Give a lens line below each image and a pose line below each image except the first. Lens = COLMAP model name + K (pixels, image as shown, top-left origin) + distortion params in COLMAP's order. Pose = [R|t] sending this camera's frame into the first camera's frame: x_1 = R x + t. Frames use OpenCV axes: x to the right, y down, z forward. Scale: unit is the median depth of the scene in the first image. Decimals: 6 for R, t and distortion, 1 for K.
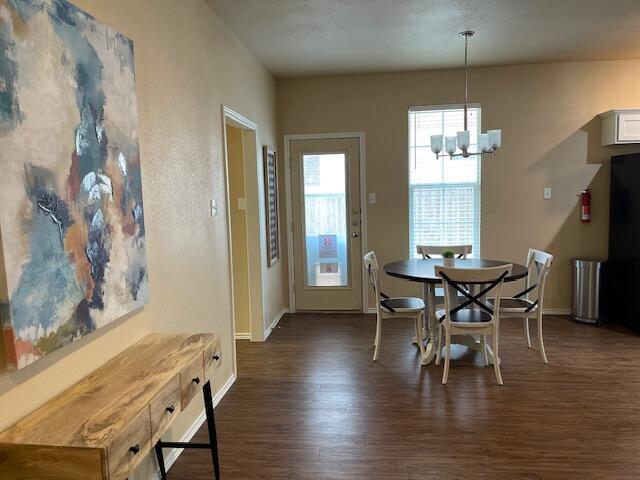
lens RADIAL K [[487.7, 0, 319.6], [0, 487.7, 242.3], [0, 0, 1]] dist [0.007155, -0.026117]
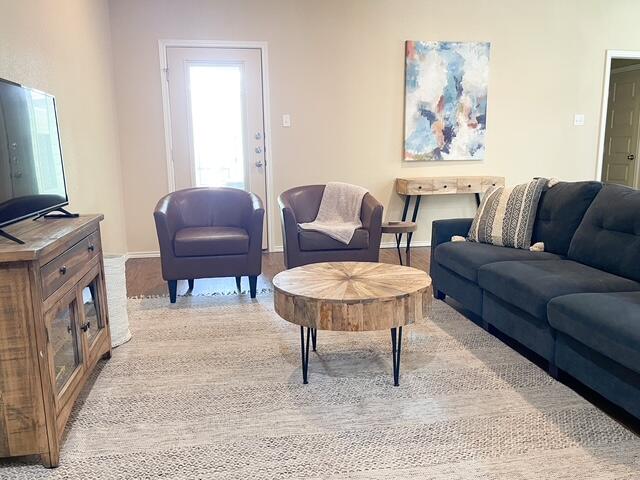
lens RADIAL K [[587.4, 0, 343.6], [0, 587.4, 241.2], [0, 0, 1]] dist [0.101672, 0.009714]
pose [[0.317613, 0.177364, -0.931485, 2.585719], [-0.103047, 0.982989, 0.152035, 0.179238], [0.942605, 0.047698, 0.330487, -0.638277]]
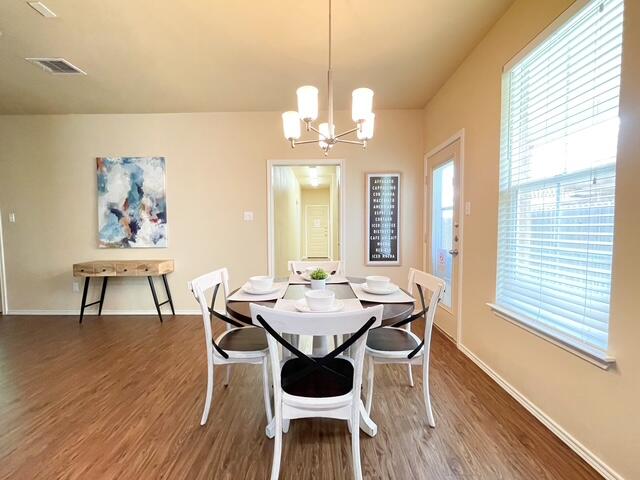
lens RADIAL K [[258.9, 0, 317.7], [0, 258.9, 240.5], [0, 0, 1]] dist [-0.001826, 0.001067]
pose [[0.099264, 0.085082, -0.991417, 1.528056], [-0.098674, 0.992269, 0.075276, -0.144230], [0.990157, 0.090355, 0.106892, 2.120499]]
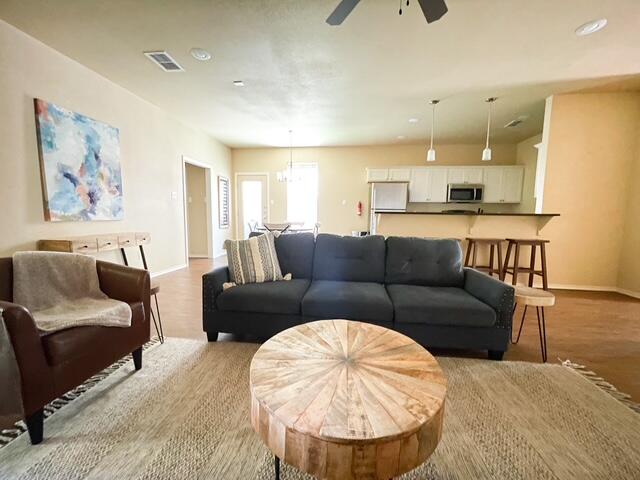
lens RADIAL K [[258.9, 0, 324.0], [0, 258.9, 242.1], [0, 0, 1]] dist [-0.001826, 0.001067]
pose [[0.998965, 0.040975, 0.019757, 0.997799], [-0.041059, 0.999149, 0.003856, 0.248370], [-0.019582, -0.004663, 0.999797, -0.683659]]
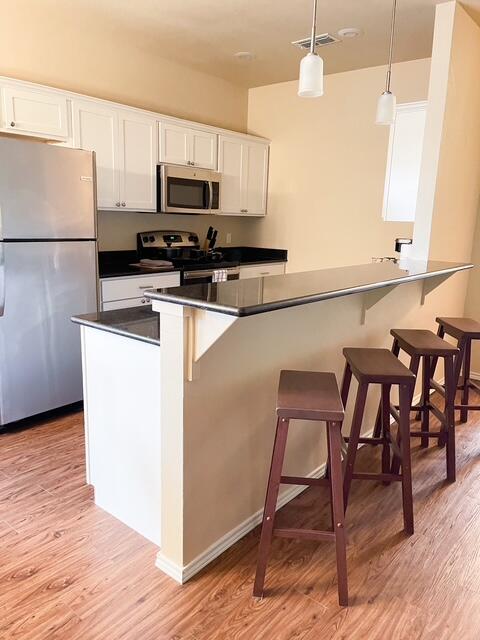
lens RADIAL K [[484.3, 0, 245.8], [0, 484.3, 321.1], [0, 0, 1]] dist [0.031625, -0.035885]
pose [[0.531637, -0.130493, 0.836859, 0.822437], [0.028445, 0.990253, 0.136342, -0.080059], [-0.846494, -0.048680, 0.530168, 0.864305]]
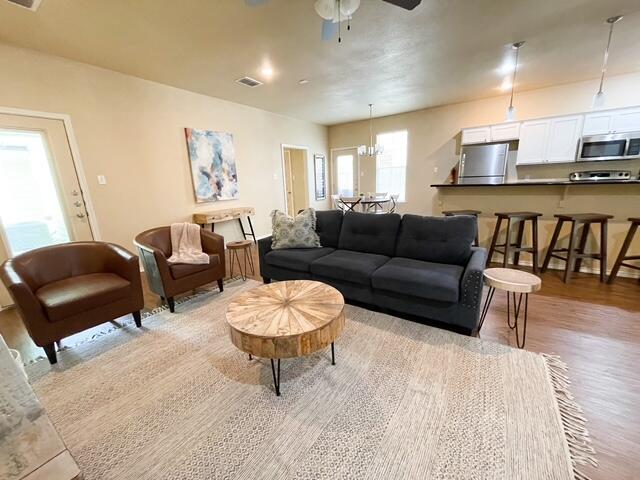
lens RADIAL K [[258.9, 0, 317.6], [0, 258.9, 244.5], [0, 0, 1]] dist [-0.001826, 0.001067]
pose [[0.877545, 0.111260, -0.466408, 1.648961], [-0.036218, 0.985309, 0.166898, 0.144336], [0.478125, -0.129569, 0.868682, -0.827294]]
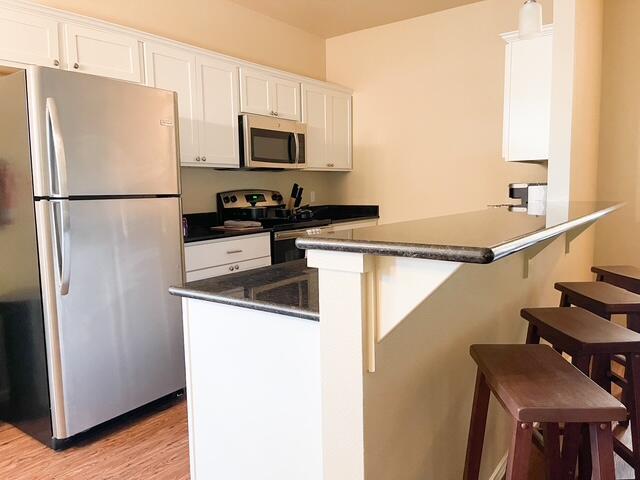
lens RADIAL K [[484.3, 0, 319.3], [0, 484.3, 240.1], [0, 0, 1]] dist [0.031625, -0.035885]
pose [[0.496901, -0.073100, 0.864723, 0.973503], [0.082360, 0.995921, 0.036864, -0.036992], [-0.863890, 0.052901, 0.500895, 1.165630]]
